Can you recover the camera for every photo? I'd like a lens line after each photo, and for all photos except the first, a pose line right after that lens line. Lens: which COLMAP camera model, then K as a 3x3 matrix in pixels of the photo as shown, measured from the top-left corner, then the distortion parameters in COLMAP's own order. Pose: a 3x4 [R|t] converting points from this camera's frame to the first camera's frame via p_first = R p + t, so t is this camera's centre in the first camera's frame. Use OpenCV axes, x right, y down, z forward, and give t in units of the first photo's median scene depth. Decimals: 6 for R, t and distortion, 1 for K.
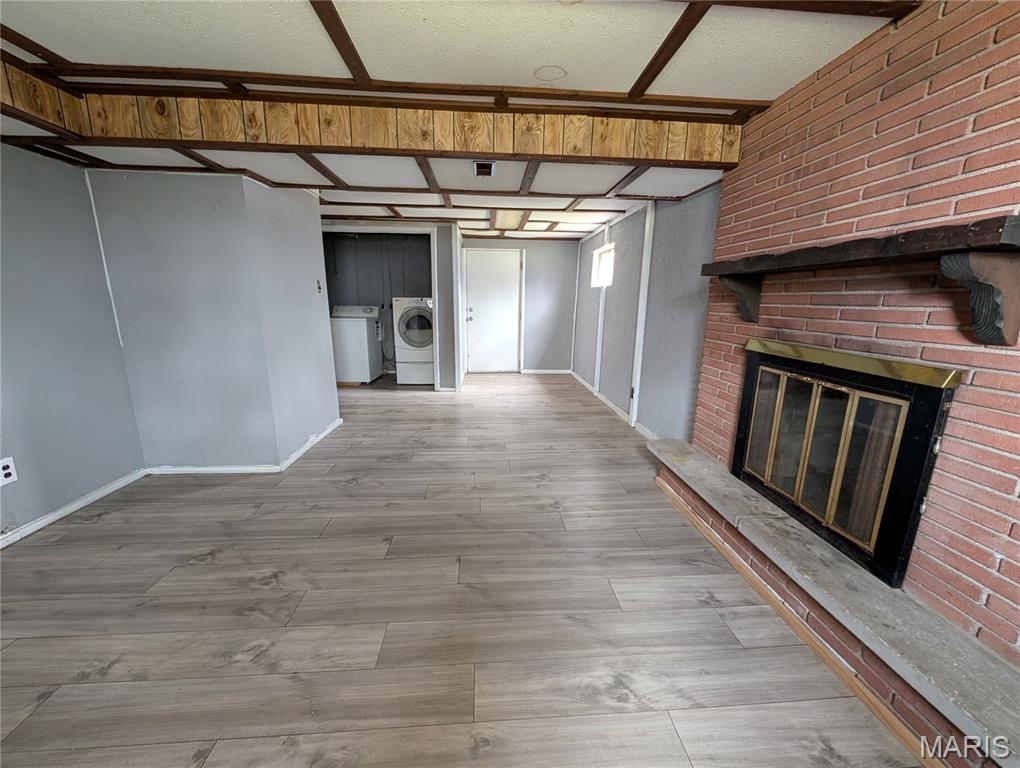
lens RADIAL K [[391.8, 0, 508.7], [0, 391.8, 383.6], [0, 0, 1]] dist [-0.001060, 0.000277]
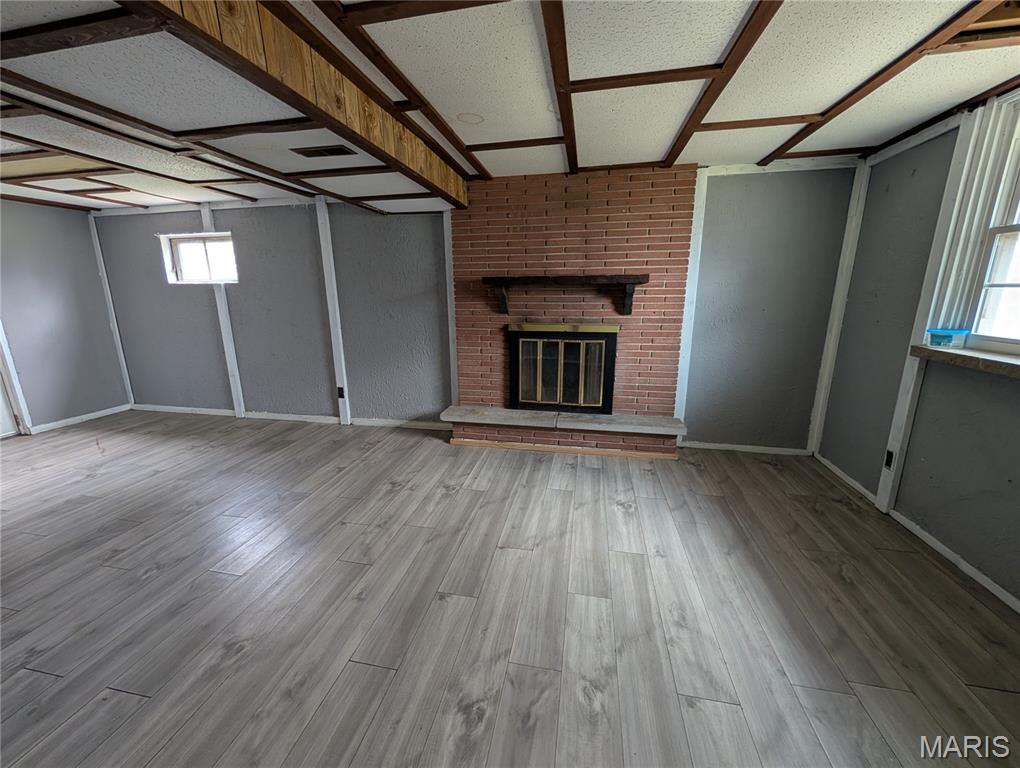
lens RADIAL K [[391.8, 0, 508.7], [0, 391.8, 383.6], [0, 0, 1]] dist [-0.001060, 0.000277]
pose [[0.268095, -0.239838, 0.933061, -0.987600], [0.213590, 0.959210, 0.185189, -0.182063], [-0.939417, 0.149644, 0.308386, 0.544598]]
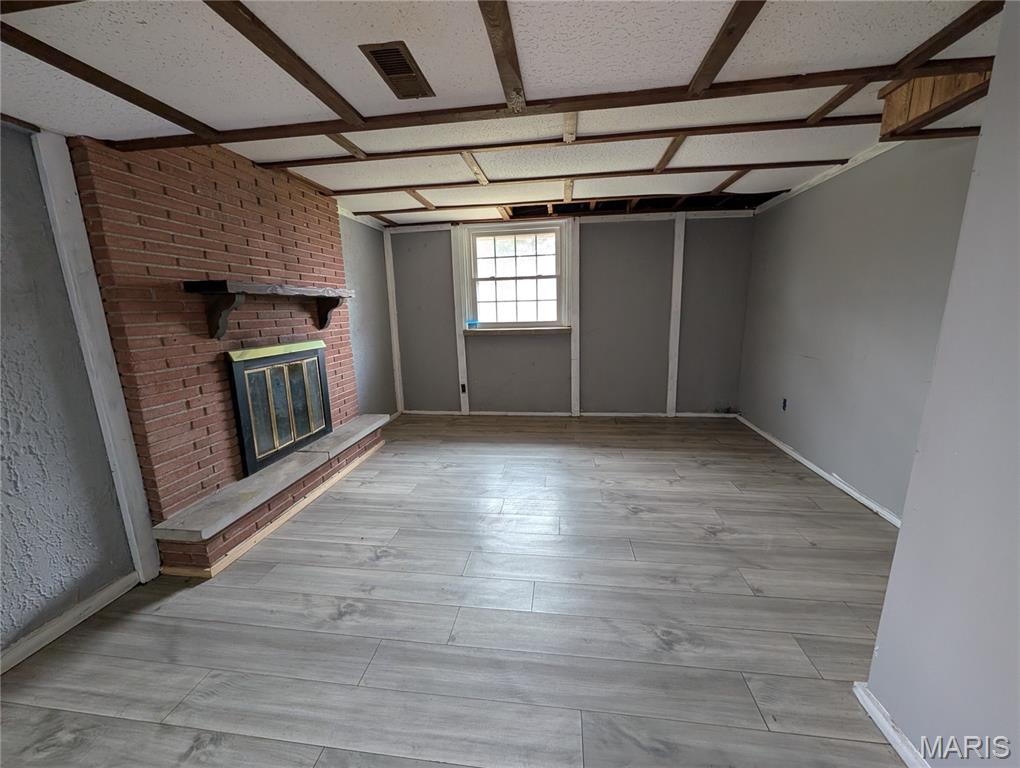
lens RADIAL K [[391.8, 0, 508.7], [0, 391.8, 383.6], [0, 0, 1]] dist [-0.001060, 0.000277]
pose [[-0.979103, -0.027270, 0.201529, -0.382078], [0.054565, 0.919406, 0.389505, -0.426725], [-0.195909, 0.392362, -0.898705, 1.903806]]
